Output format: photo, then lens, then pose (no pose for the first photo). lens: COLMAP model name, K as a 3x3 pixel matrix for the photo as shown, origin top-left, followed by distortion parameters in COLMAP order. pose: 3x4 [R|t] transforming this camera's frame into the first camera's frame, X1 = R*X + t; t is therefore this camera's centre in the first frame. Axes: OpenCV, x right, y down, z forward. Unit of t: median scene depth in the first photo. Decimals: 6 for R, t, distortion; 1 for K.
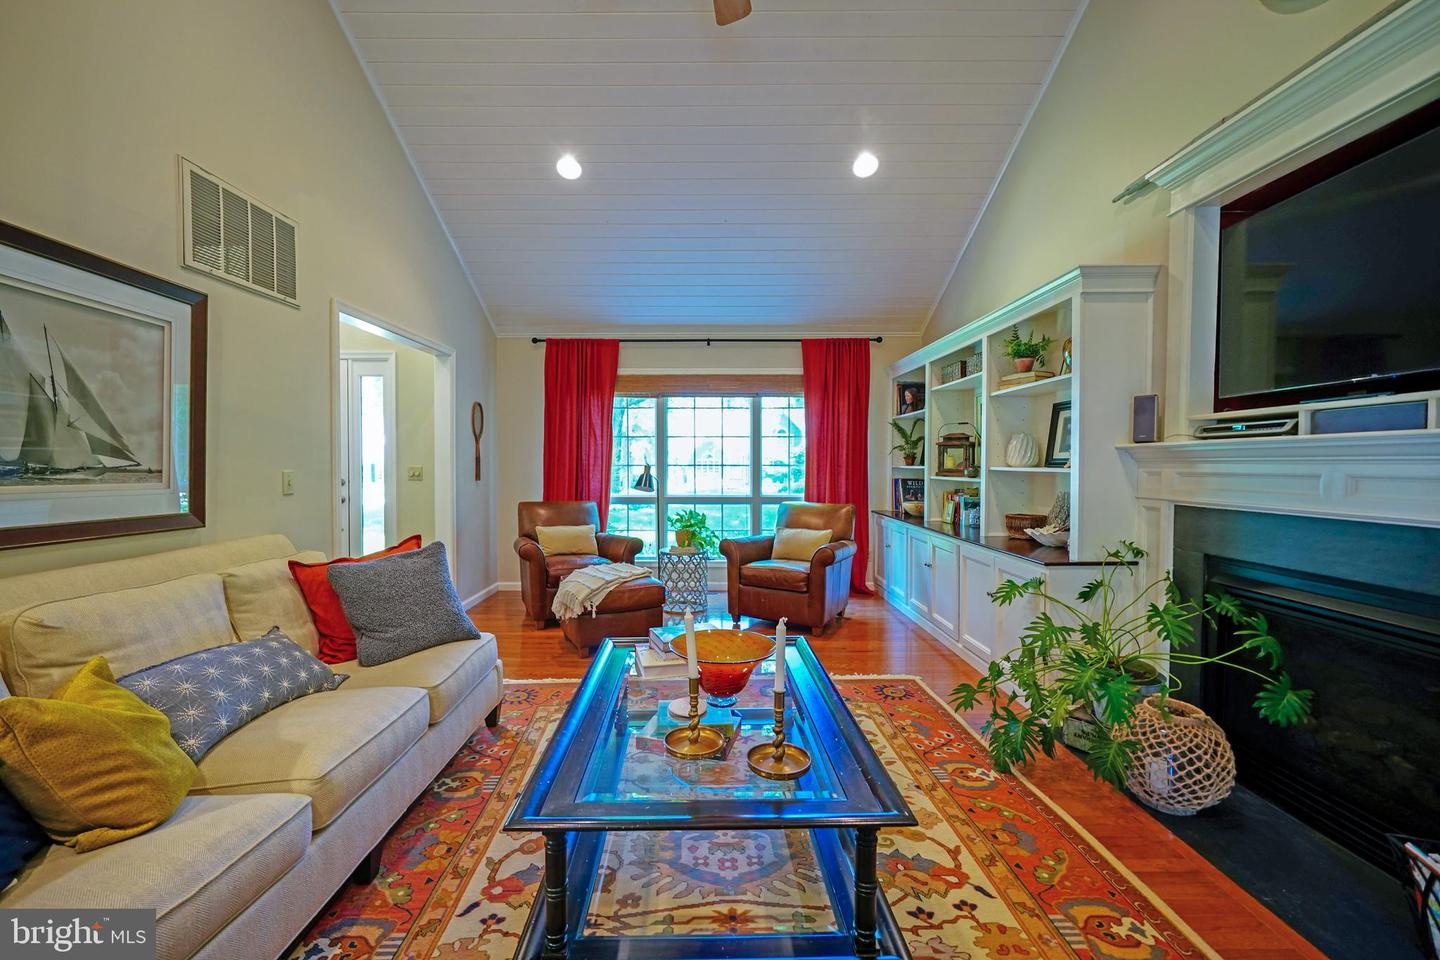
lens RADIAL K [[605.2, 0, 710.1], [0, 605.2, 477.6], [0, 0, 1]] dist [-0.004014, 0.001009]
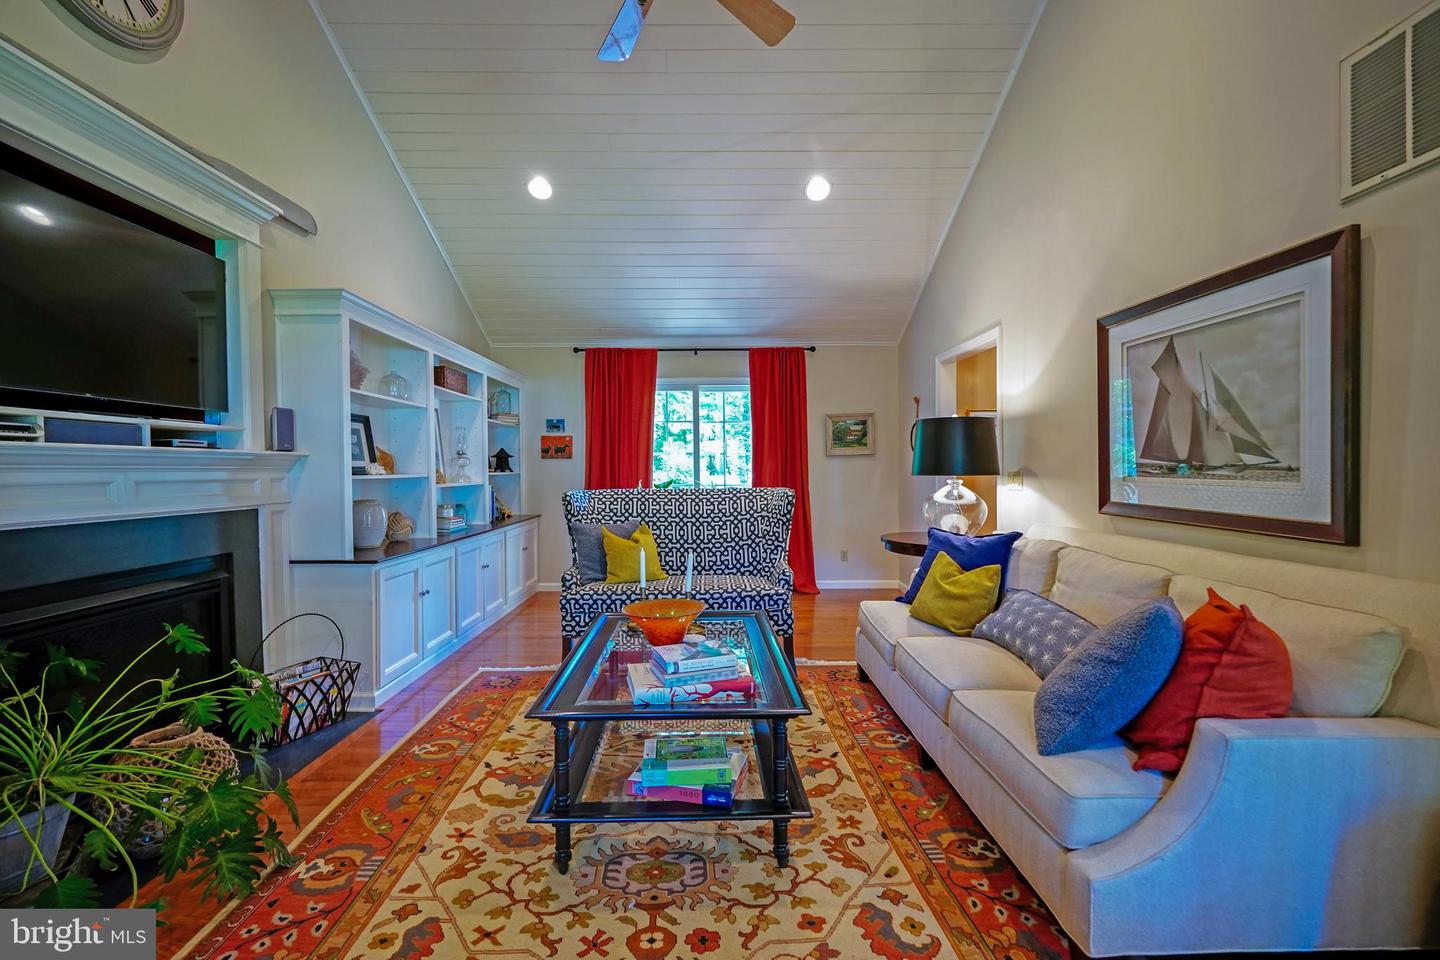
lens RADIAL K [[605.2, 0, 710.1], [0, 605.2, 477.6], [0, 0, 1]] dist [-0.004014, 0.001009]
pose [[-0.999953, 0.009244, 0.002835, -0.072308], [0.009341, 0.999300, 0.036212, -0.039490], [-0.002498, 0.036237, -0.999340, 1.972004]]
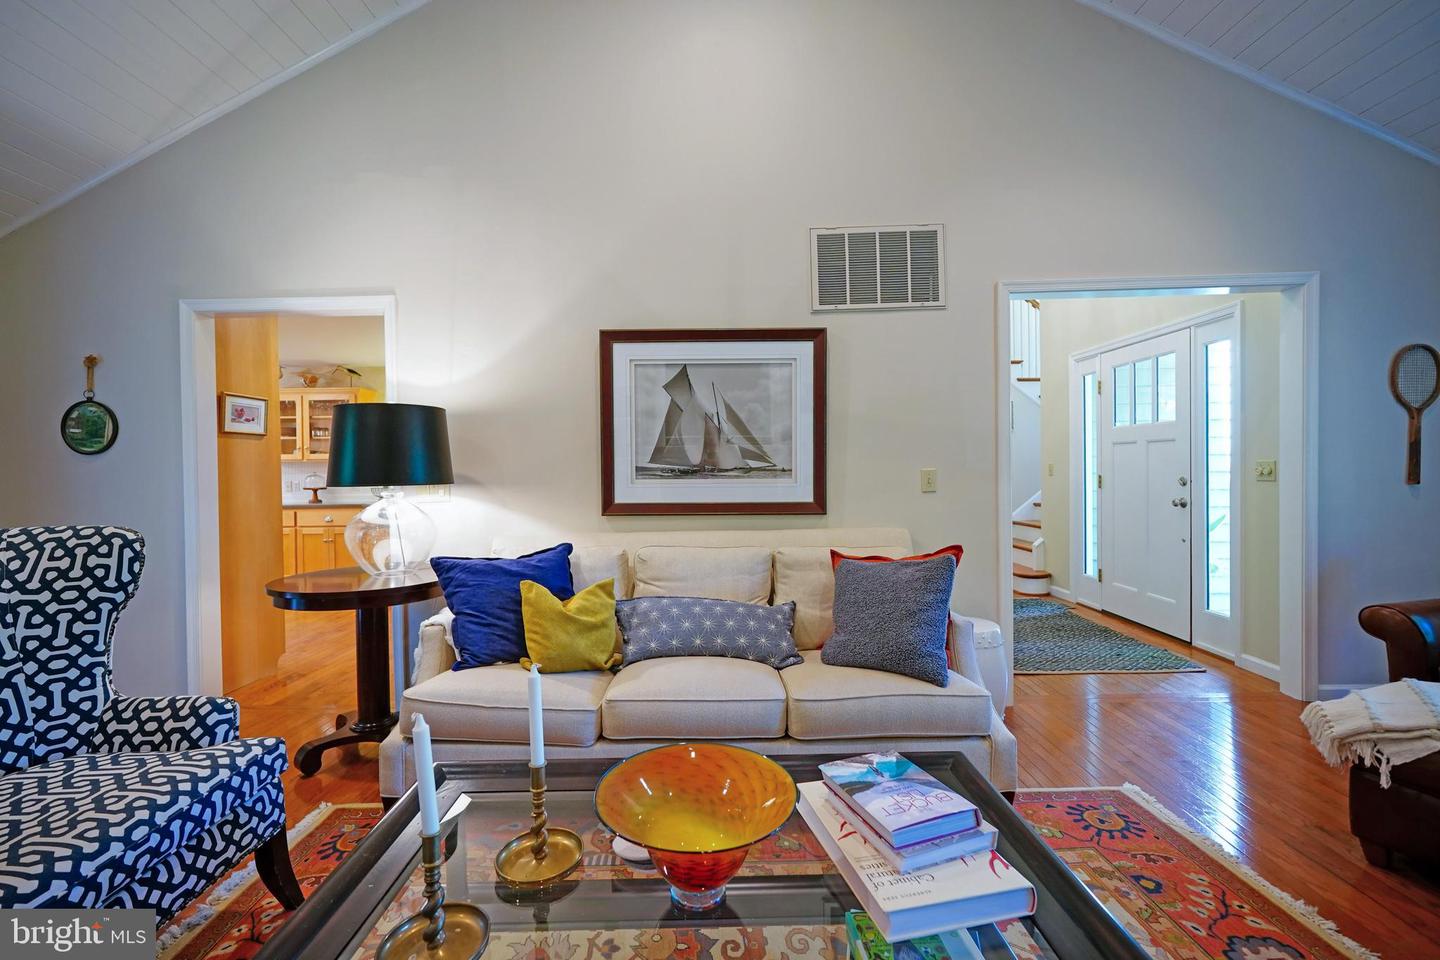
lens RADIAL K [[605.2, 0, 710.1], [0, 605.2, 477.6], [0, 0, 1]] dist [-0.004014, 0.001009]
pose [[-0.019371, 0.013888, -0.999716, 0.487605], [-0.005159, 0.999889, 0.013991, -0.012267], [0.999799, 0.005429, -0.019297, 0.891438]]
